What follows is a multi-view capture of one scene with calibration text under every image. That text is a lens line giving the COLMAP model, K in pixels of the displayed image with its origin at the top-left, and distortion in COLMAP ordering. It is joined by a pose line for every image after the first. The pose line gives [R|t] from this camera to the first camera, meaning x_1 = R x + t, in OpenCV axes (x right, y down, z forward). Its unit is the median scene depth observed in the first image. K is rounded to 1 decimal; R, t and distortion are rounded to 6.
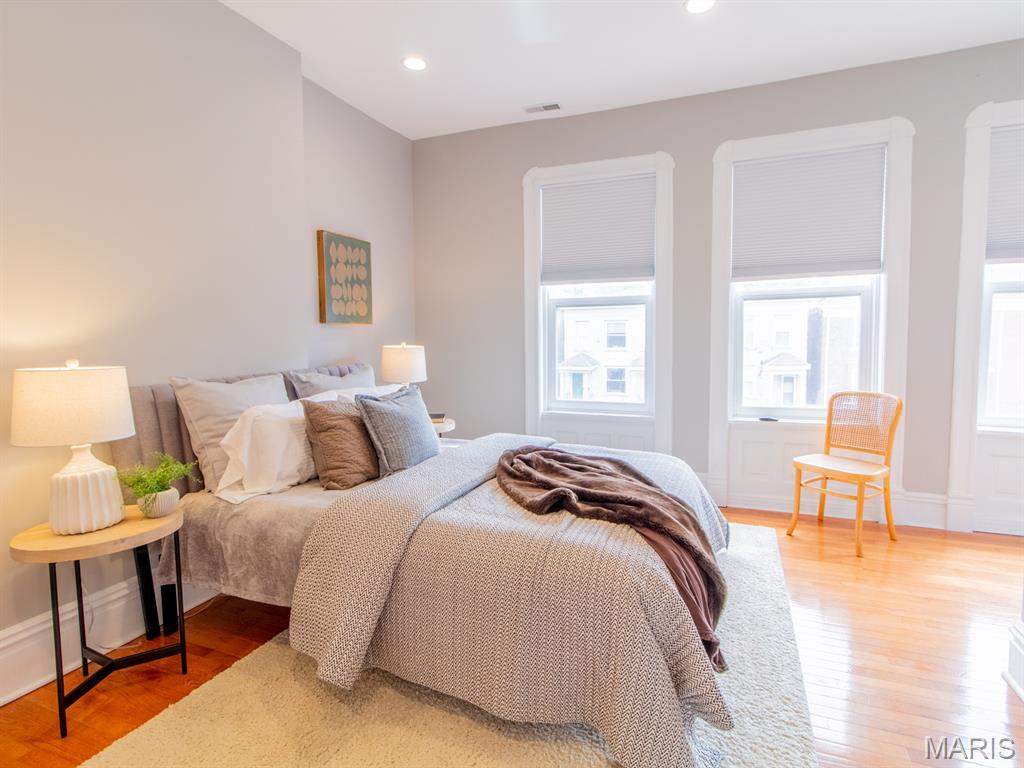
lens RADIAL K [[538.1, 0, 513.9], [0, 538.1, 377.1], [0, 0, 1]] dist [0.002833, 0.001139]
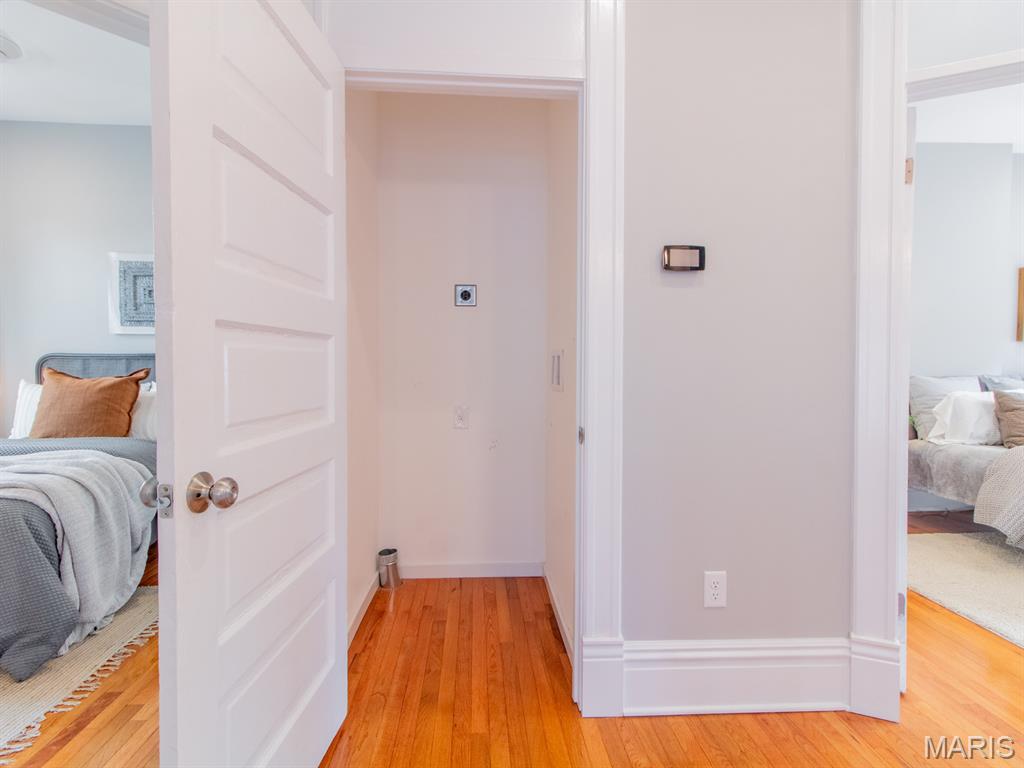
lens RADIAL K [[538.1, 0, 514.8], [0, 538.1, 380.0], [0, 0, 1]] dist [0.002833, 0.001139]
pose [[0.445118, 0.031061, -0.894933, 0.367164], [-0.078085, 0.996938, -0.004236, 0.126211], [0.892061, 0.071766, 0.446180, -0.884207]]
